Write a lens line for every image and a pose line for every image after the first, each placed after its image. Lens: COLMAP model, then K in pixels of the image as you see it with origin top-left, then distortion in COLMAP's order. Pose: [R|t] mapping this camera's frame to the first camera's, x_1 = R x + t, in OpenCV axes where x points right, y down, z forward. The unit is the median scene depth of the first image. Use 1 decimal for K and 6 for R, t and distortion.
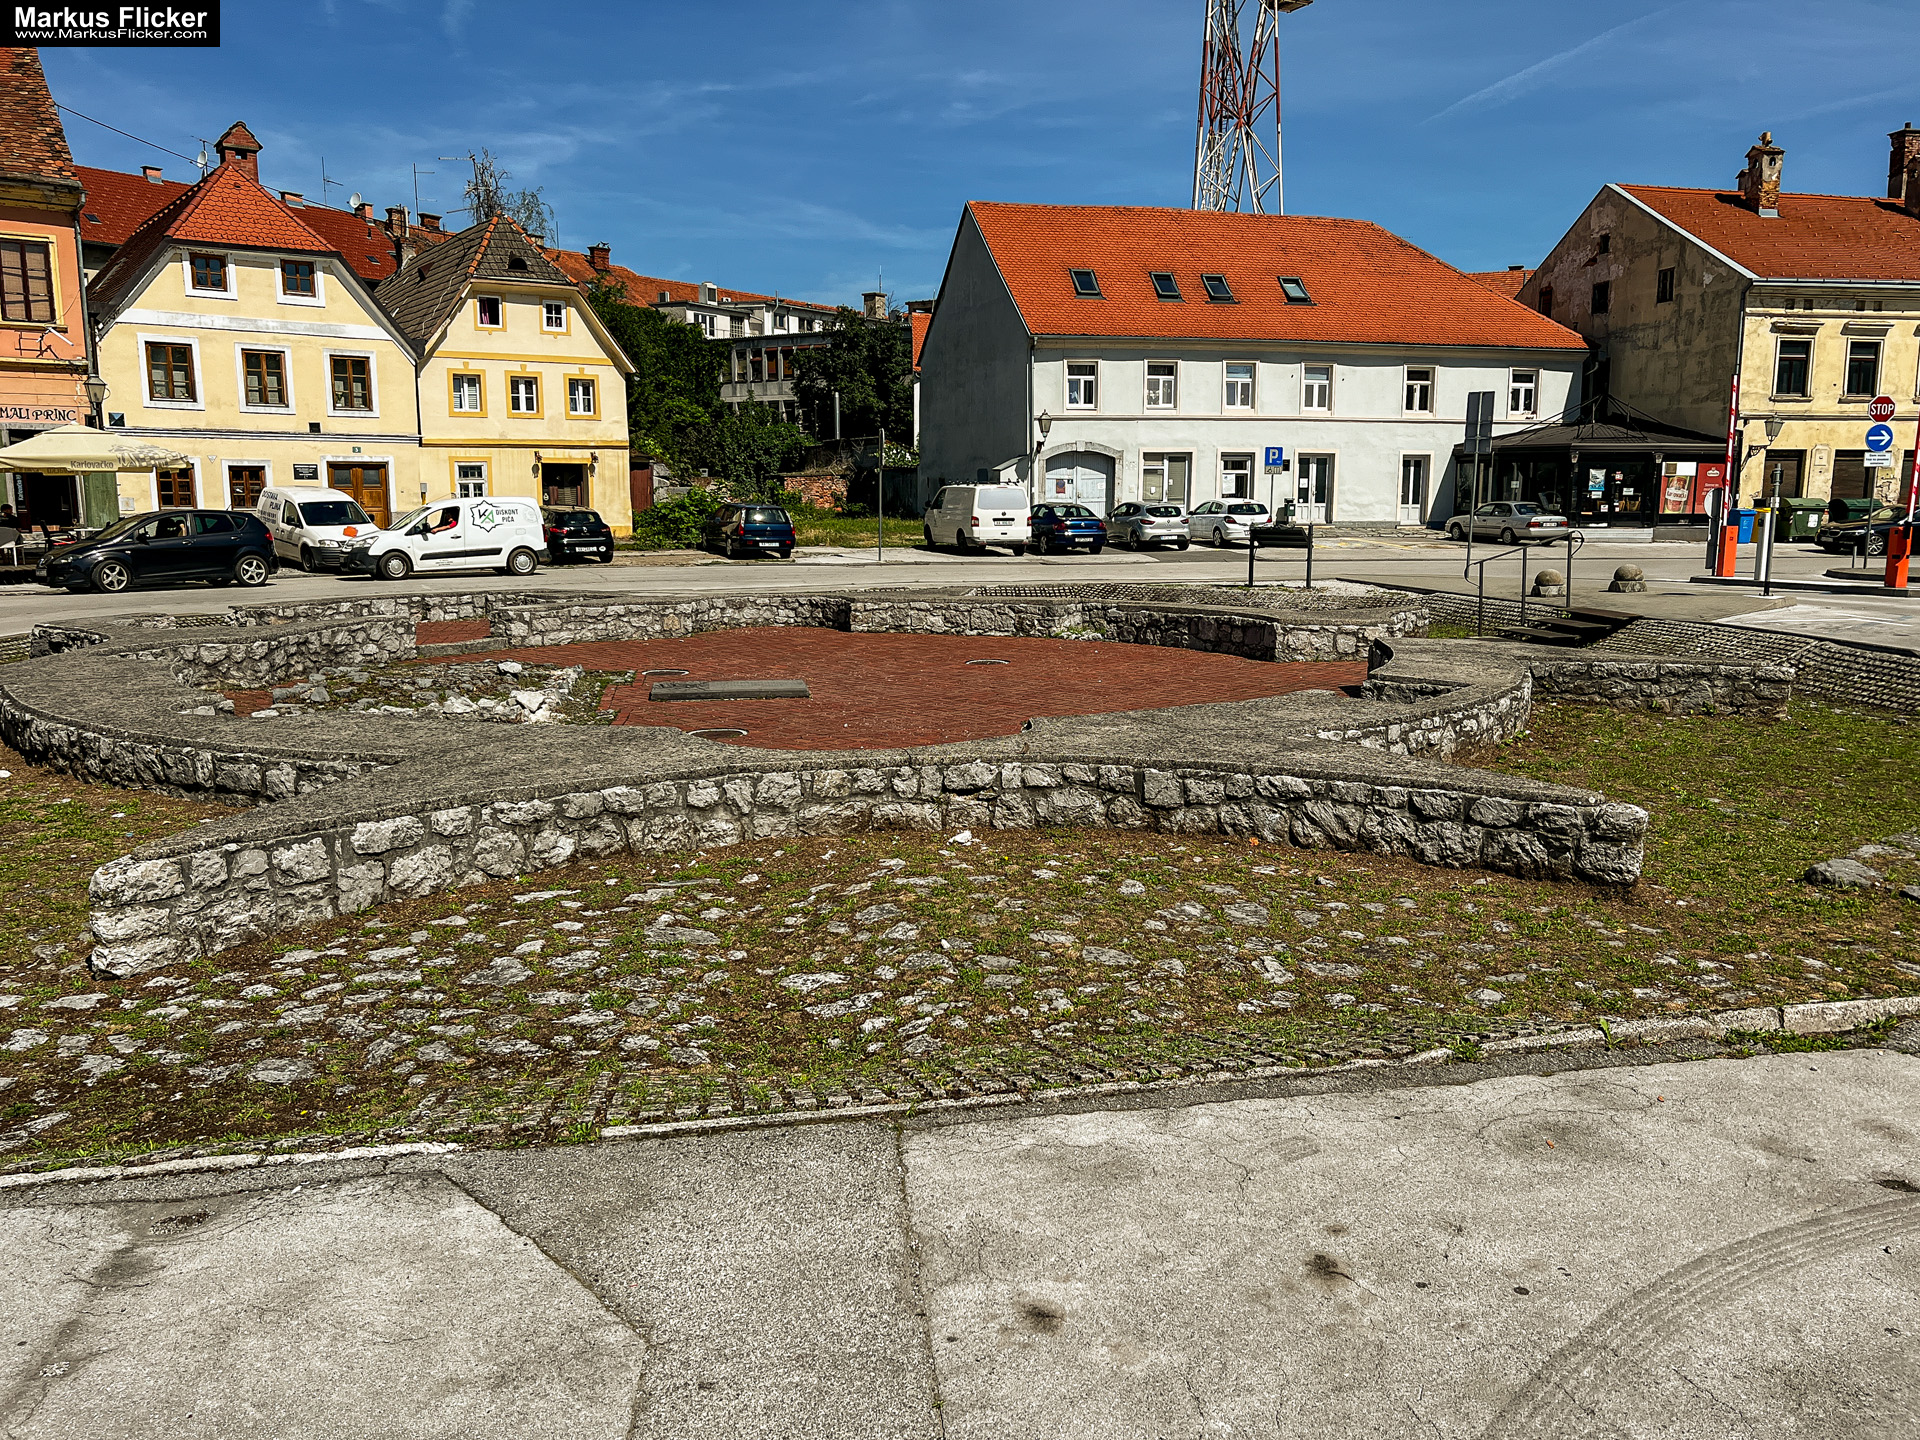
lens RADIAL K [[1463.6, 0, 961.4], [0, 1463.6, 763.4], [0, 0, 1]] dist [-0.016776, -0.000621]
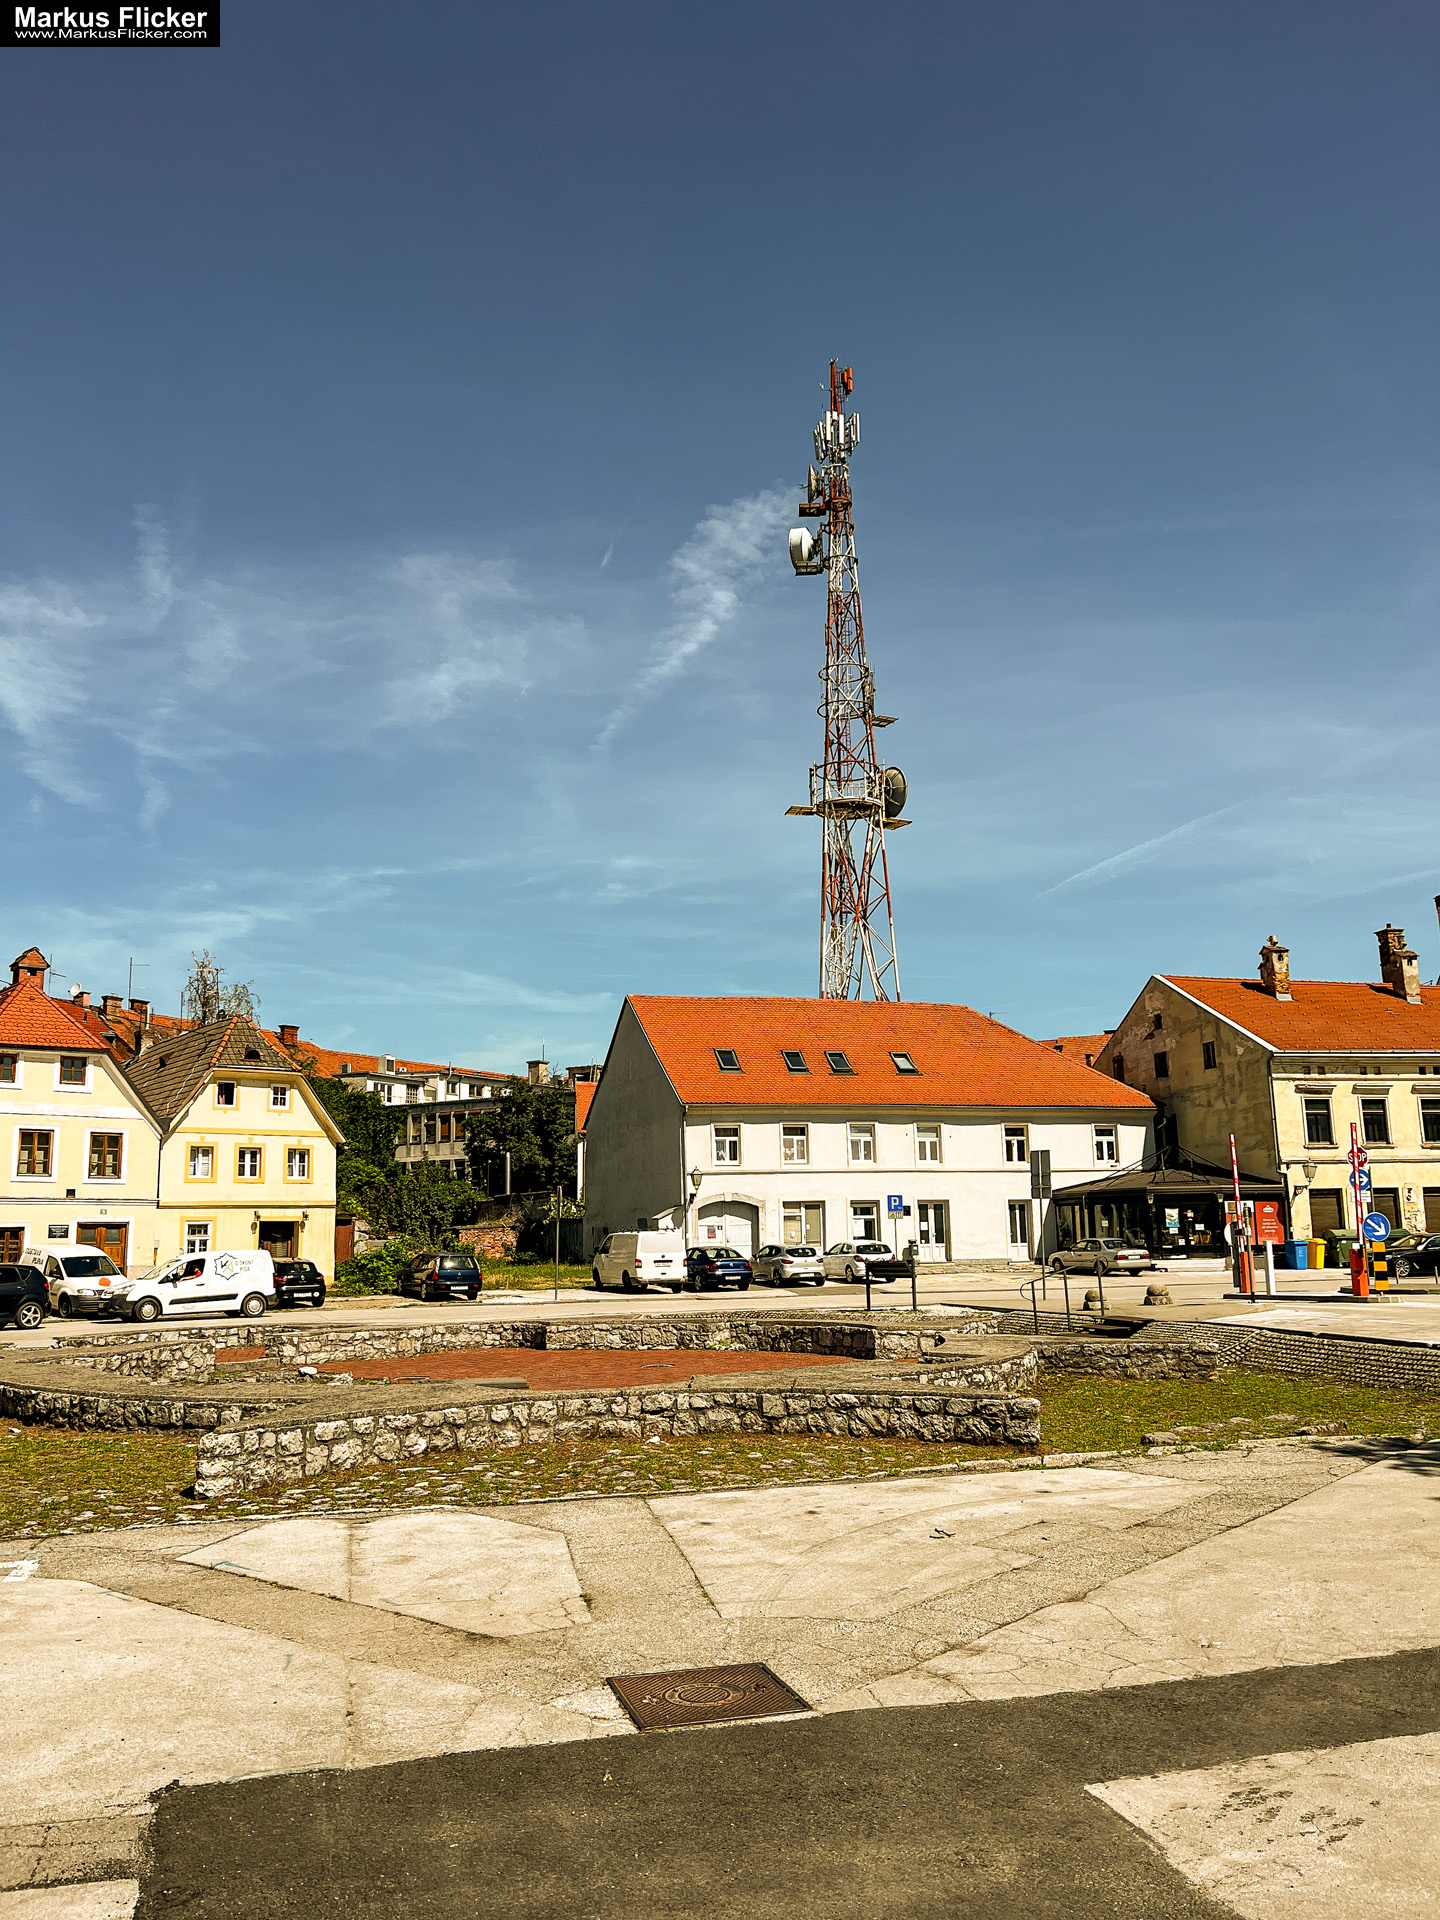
lens RADIAL K [[1480.2, 0, 720.0], [0, 1480.2, 960.0], [0, 0, 1]] dist [0.011589, -0.005937]
pose [[0.997299, -0.005929, 0.073213, -0.009696], [0.032115, 0.931618, -0.362018, 0.033474], [-0.066060, 0.363391, 0.929292, -0.164806]]
